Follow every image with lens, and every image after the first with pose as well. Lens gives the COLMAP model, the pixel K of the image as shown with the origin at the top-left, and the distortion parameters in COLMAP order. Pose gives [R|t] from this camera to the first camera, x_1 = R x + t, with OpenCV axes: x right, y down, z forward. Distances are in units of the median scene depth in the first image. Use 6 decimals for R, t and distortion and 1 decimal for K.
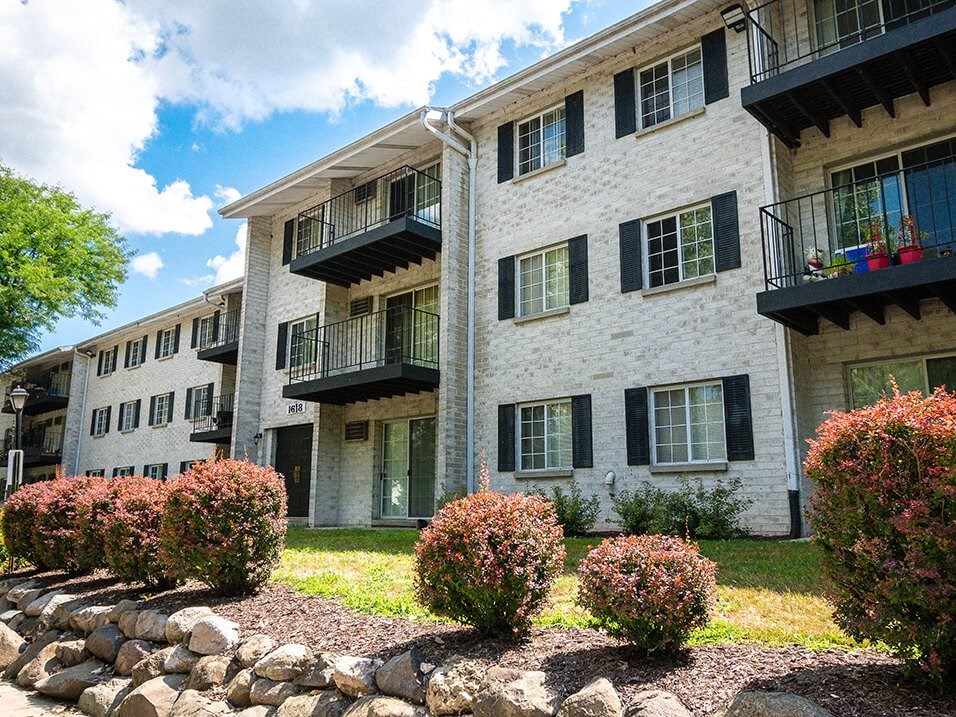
lens RADIAL K [[774.2, 0, 478.0], [0, 774.2, 358.5], [0, 0, 1]] dist [-0.004259, -0.001833]
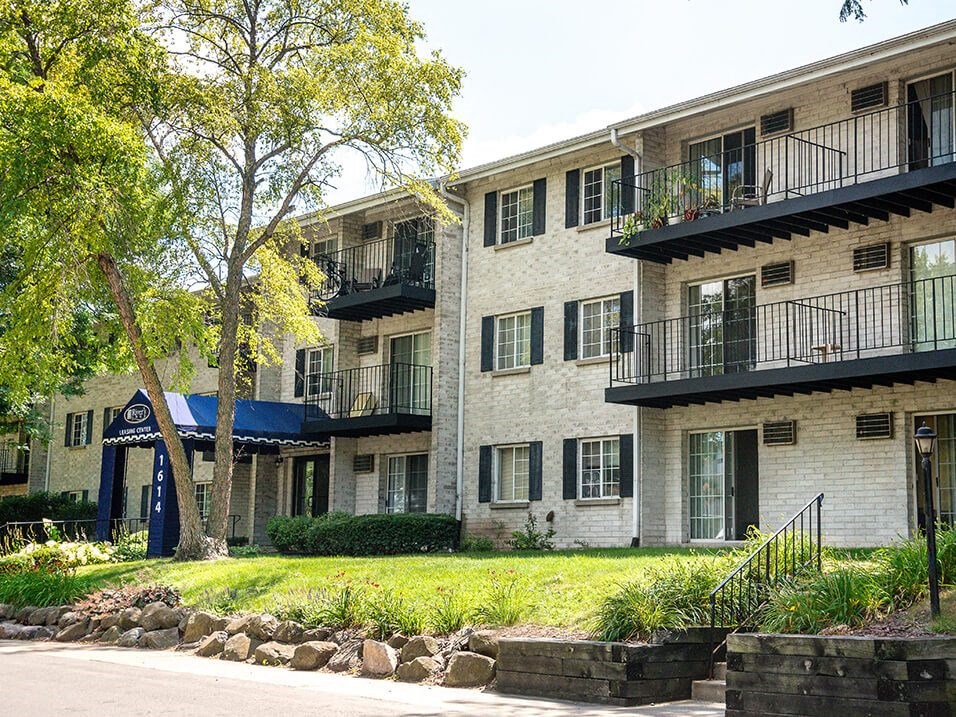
lens RADIAL K [[1389.7, 0, 478.0], [0, 1389.7, 358.5], [0, 0, 1]] dist [0.012875, 0.014327]
pose [[0.992377, 0.000503, -0.123240, 0.275946], [0.005634, 0.998761, 0.049443, -0.169942], [0.123112, -0.049760, 0.991144, -1.043573]]
